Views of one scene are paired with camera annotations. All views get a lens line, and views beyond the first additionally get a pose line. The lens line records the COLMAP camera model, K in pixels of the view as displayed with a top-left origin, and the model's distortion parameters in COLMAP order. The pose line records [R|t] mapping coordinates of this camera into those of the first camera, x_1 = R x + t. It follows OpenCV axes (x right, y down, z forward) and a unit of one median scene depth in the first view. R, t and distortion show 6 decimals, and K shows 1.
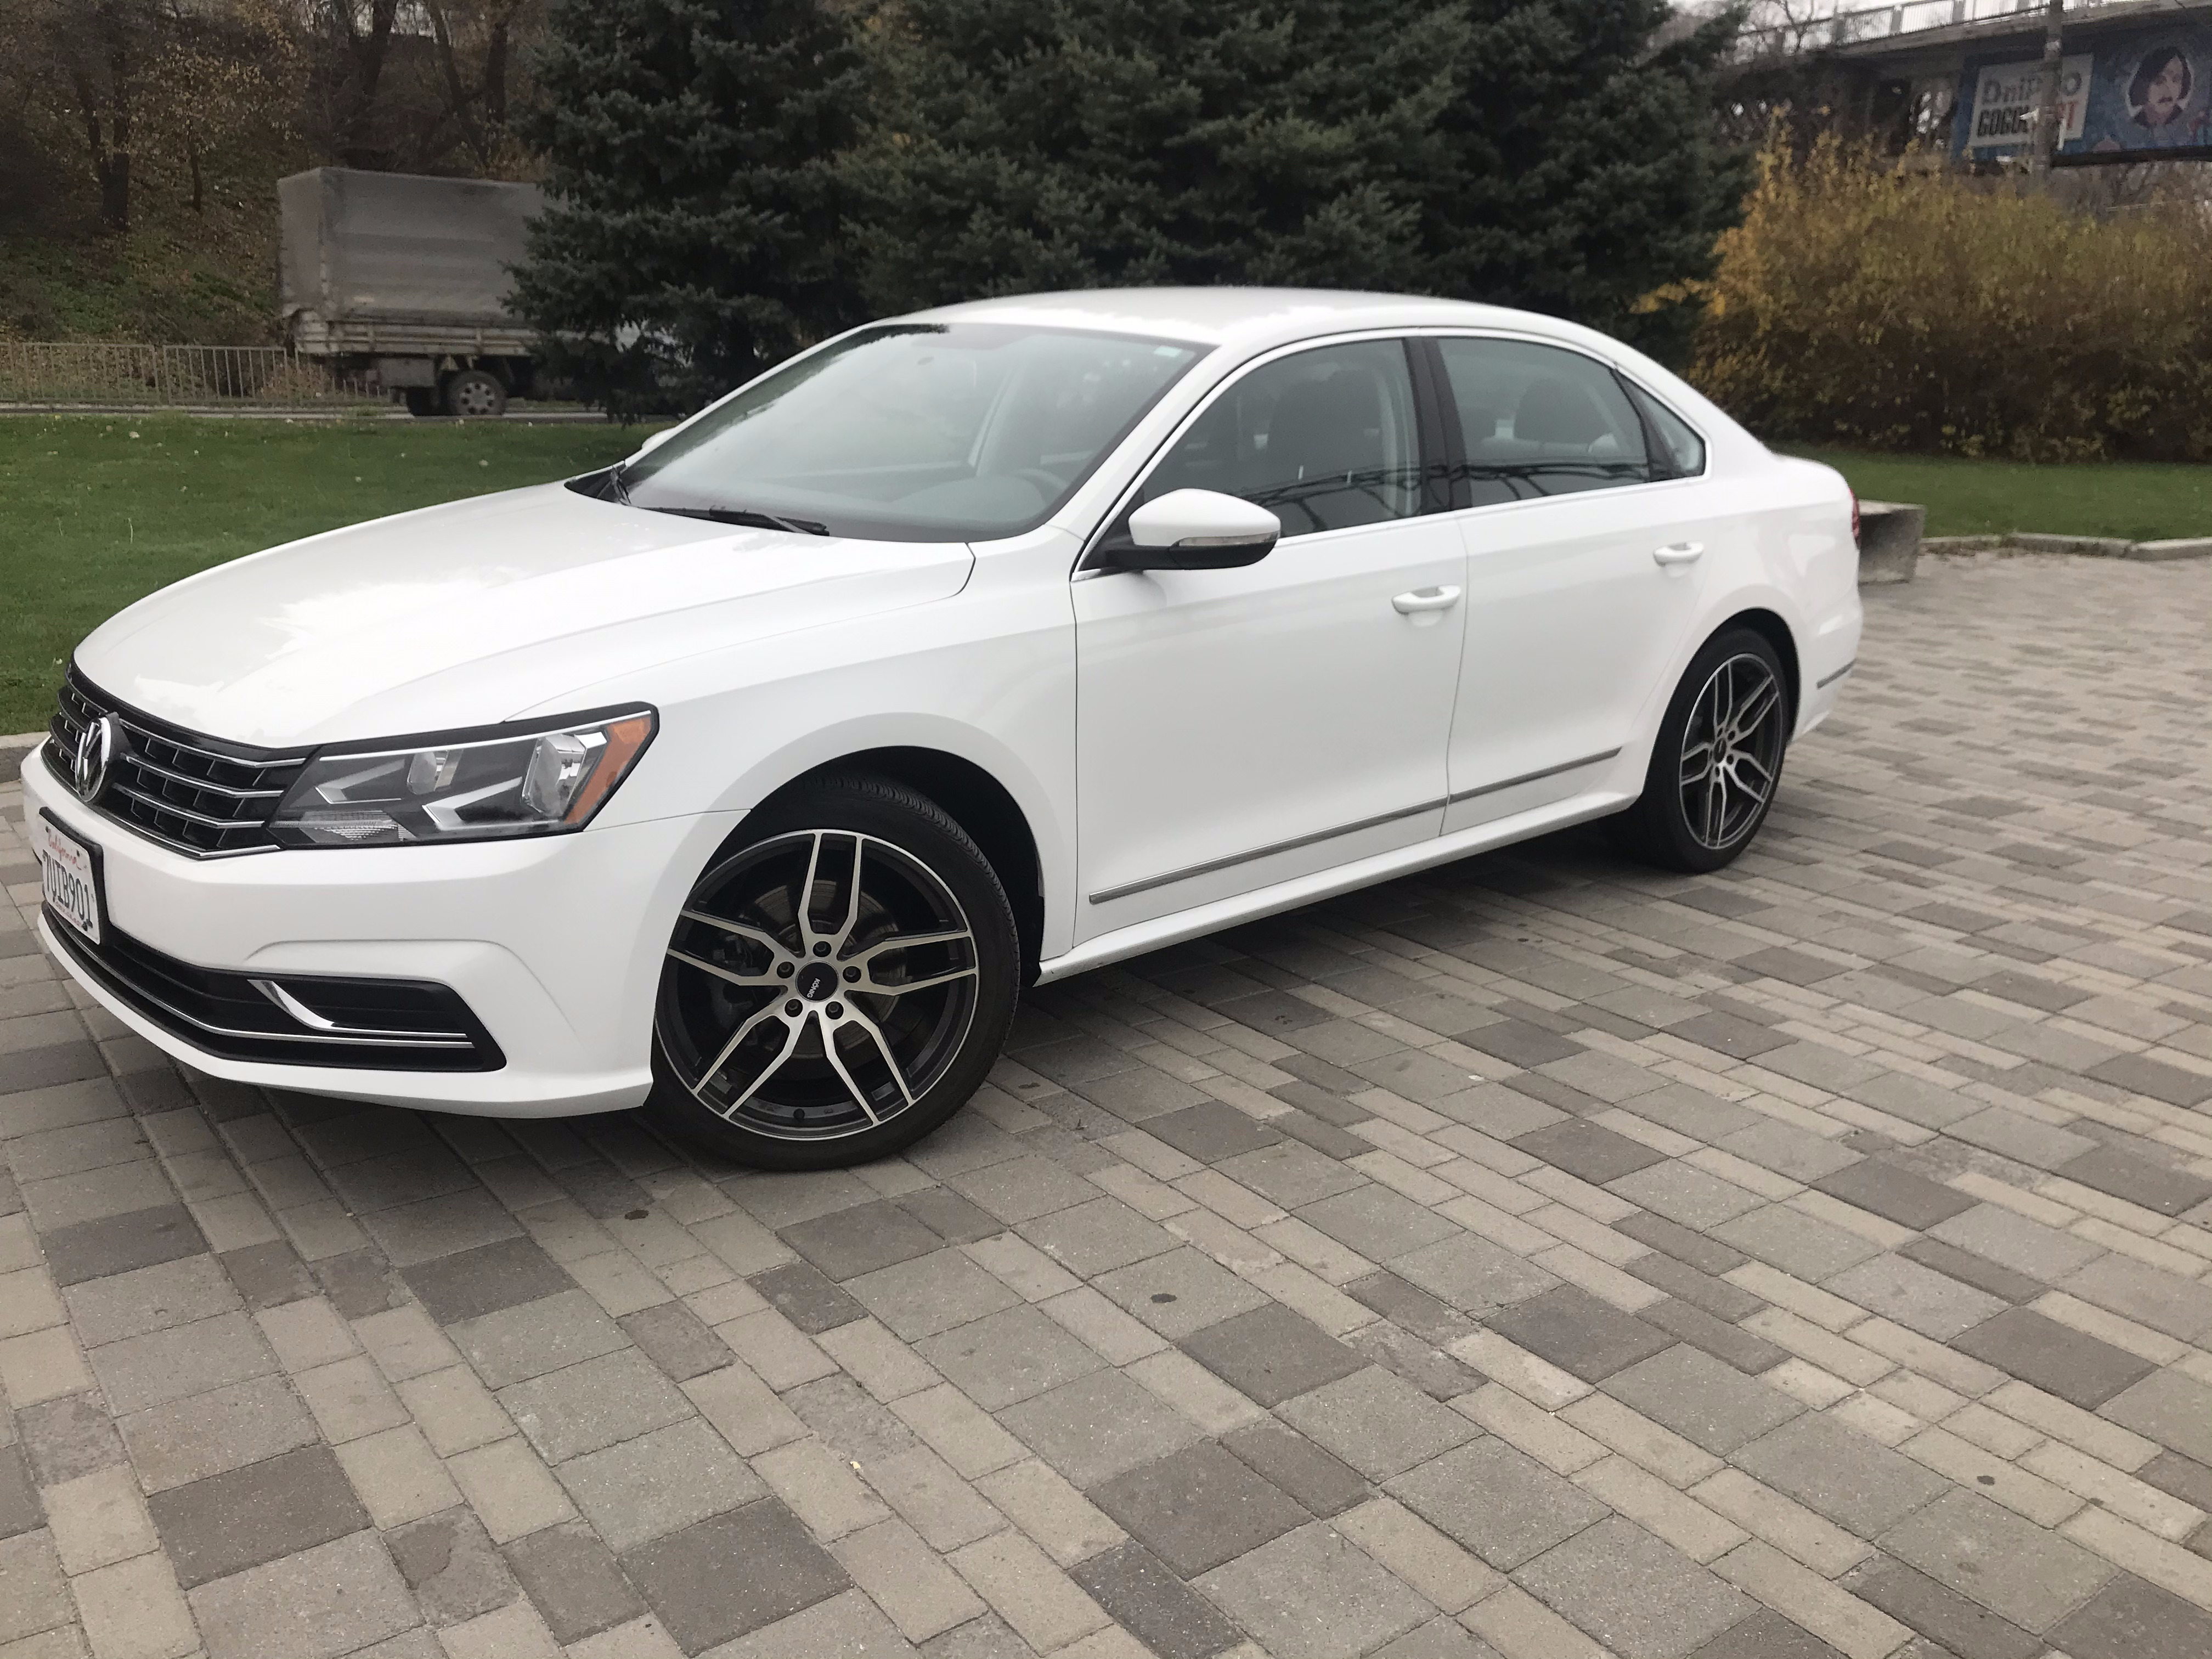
lens RADIAL K [[1829.6, 0, 1110.7], [0, 1829.6, 810.9], [0, 0, 1]] dist [0.020912, -0.012847]
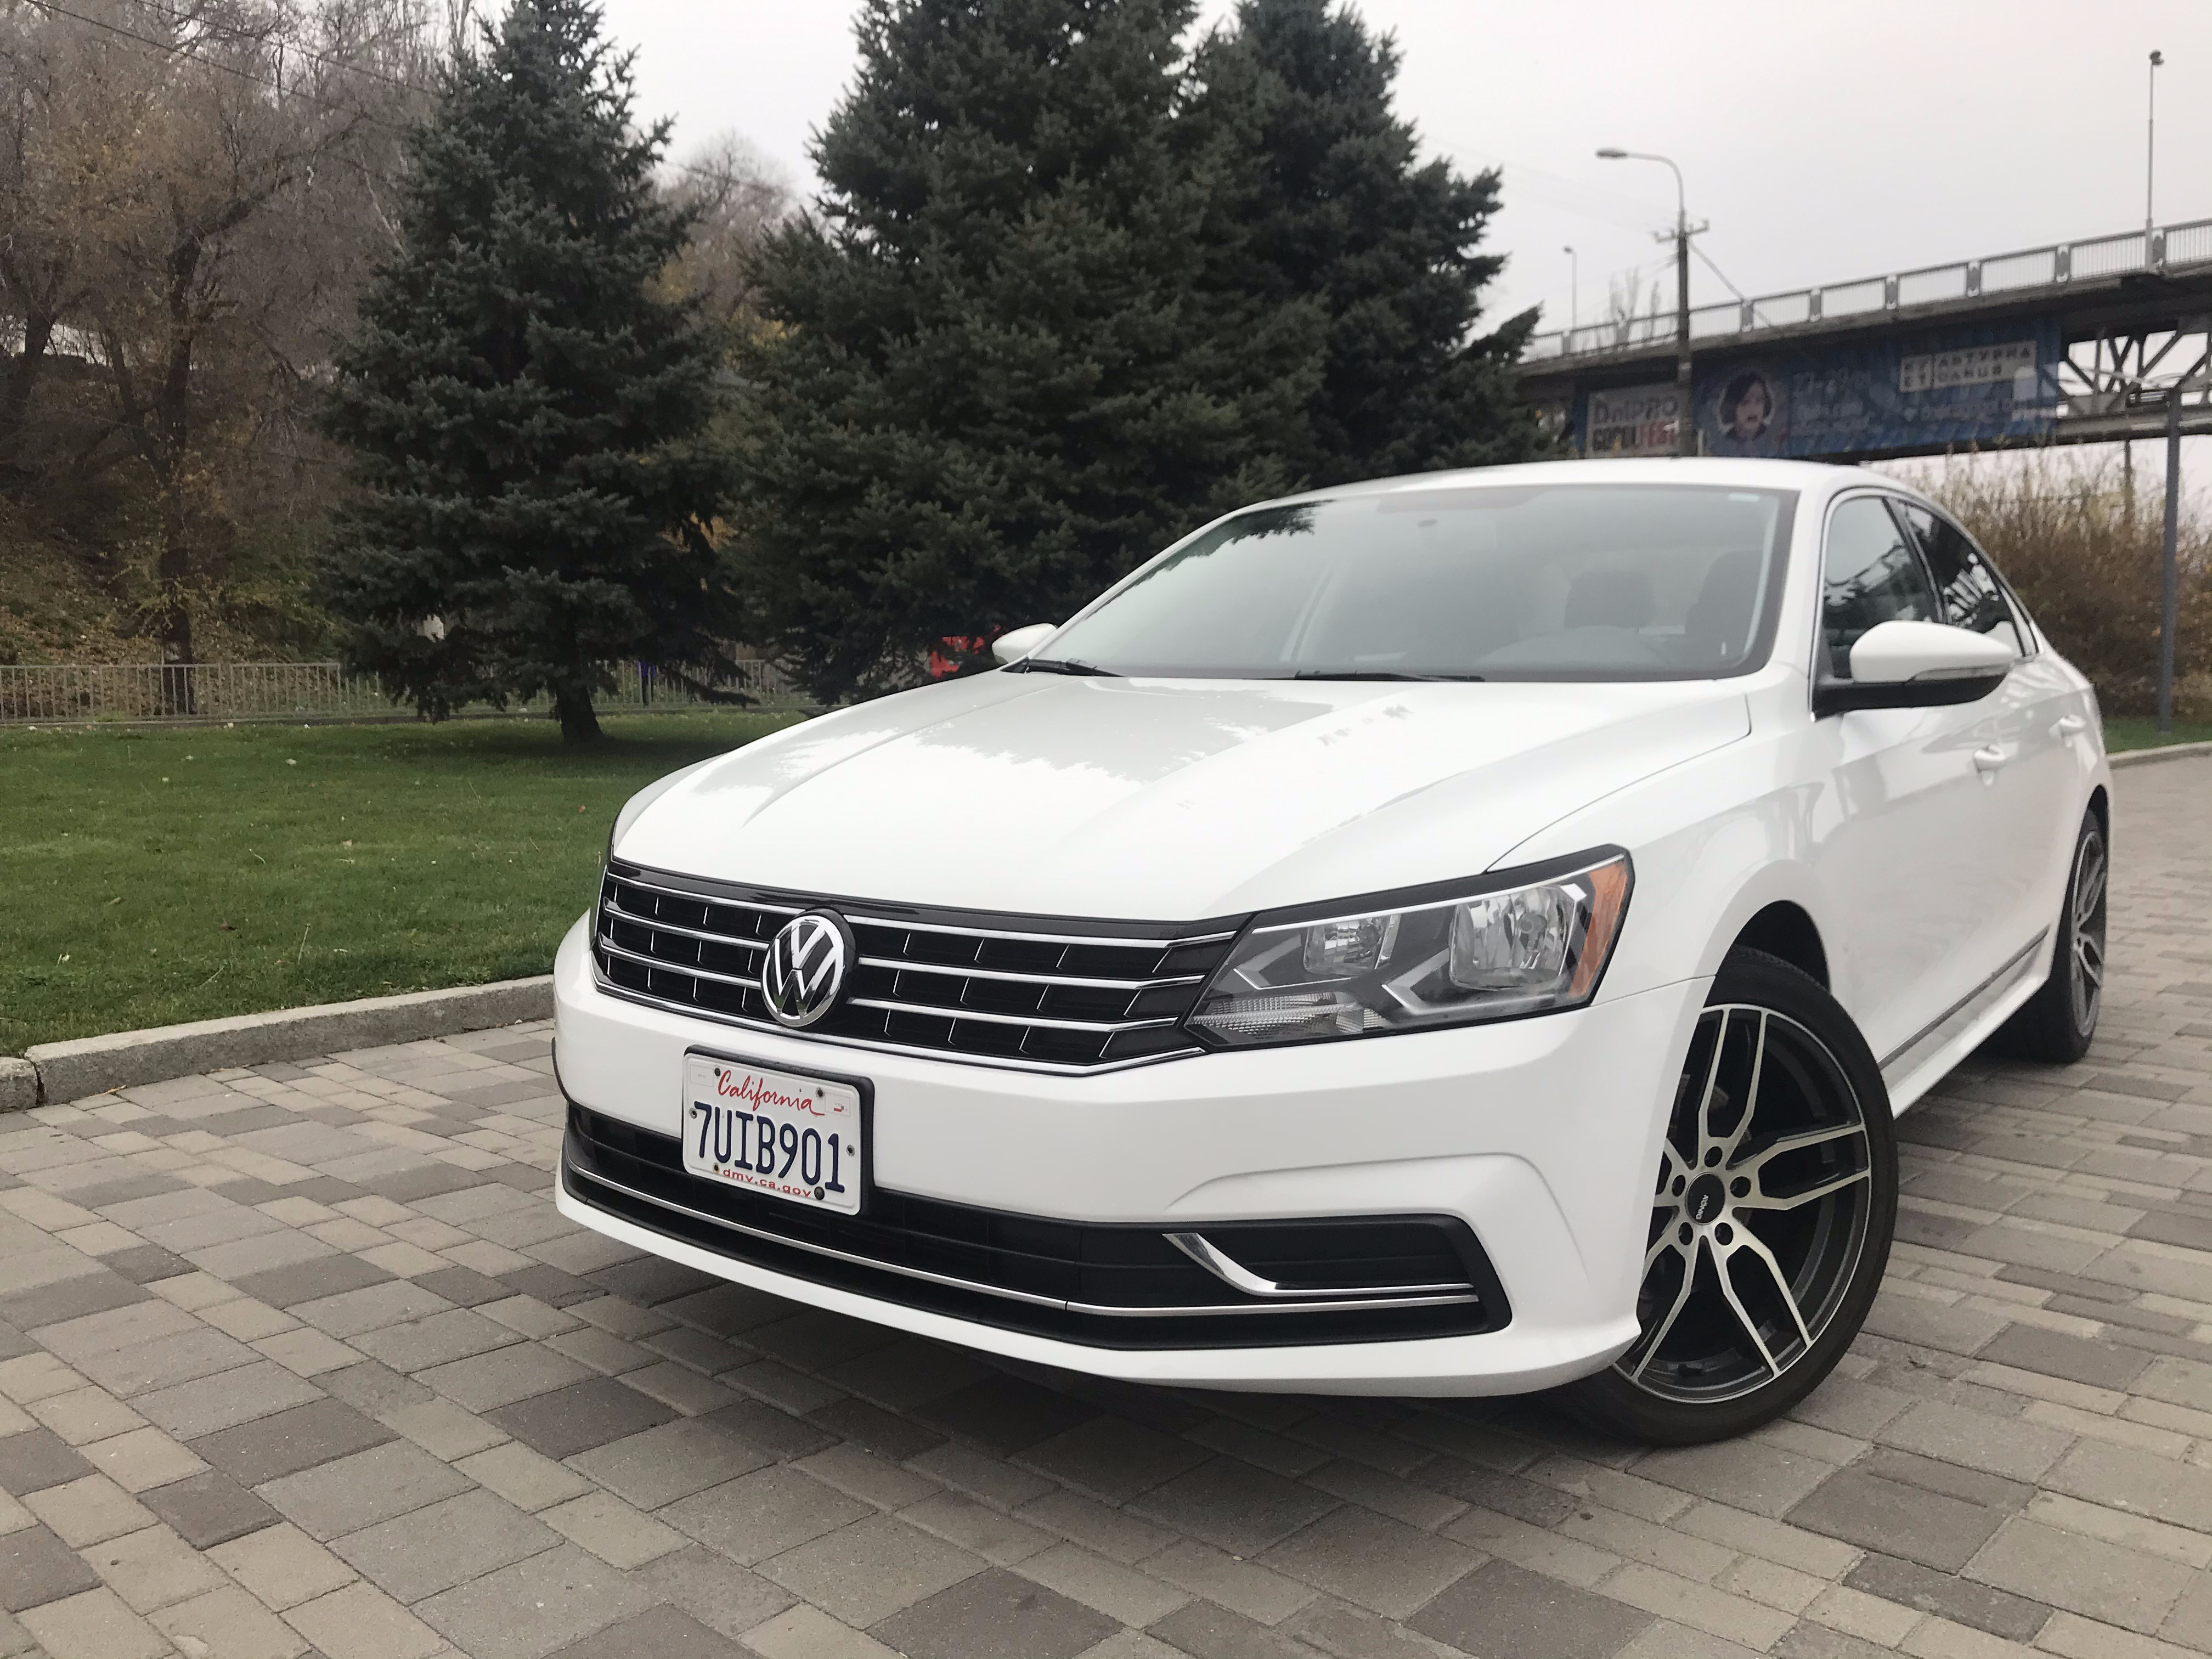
lens RADIAL K [[1829.6, 0, 1101.8], [0, 1829.6, 807.6], [0, 0, 1]] dist [0.020912, -0.012847]
pose [[0.982208, -0.038907, 0.183724, -0.414738], [0.068918, 0.984724, -0.159906, 0.025497], [-0.174695, 0.169723, 0.969884, 0.169294]]
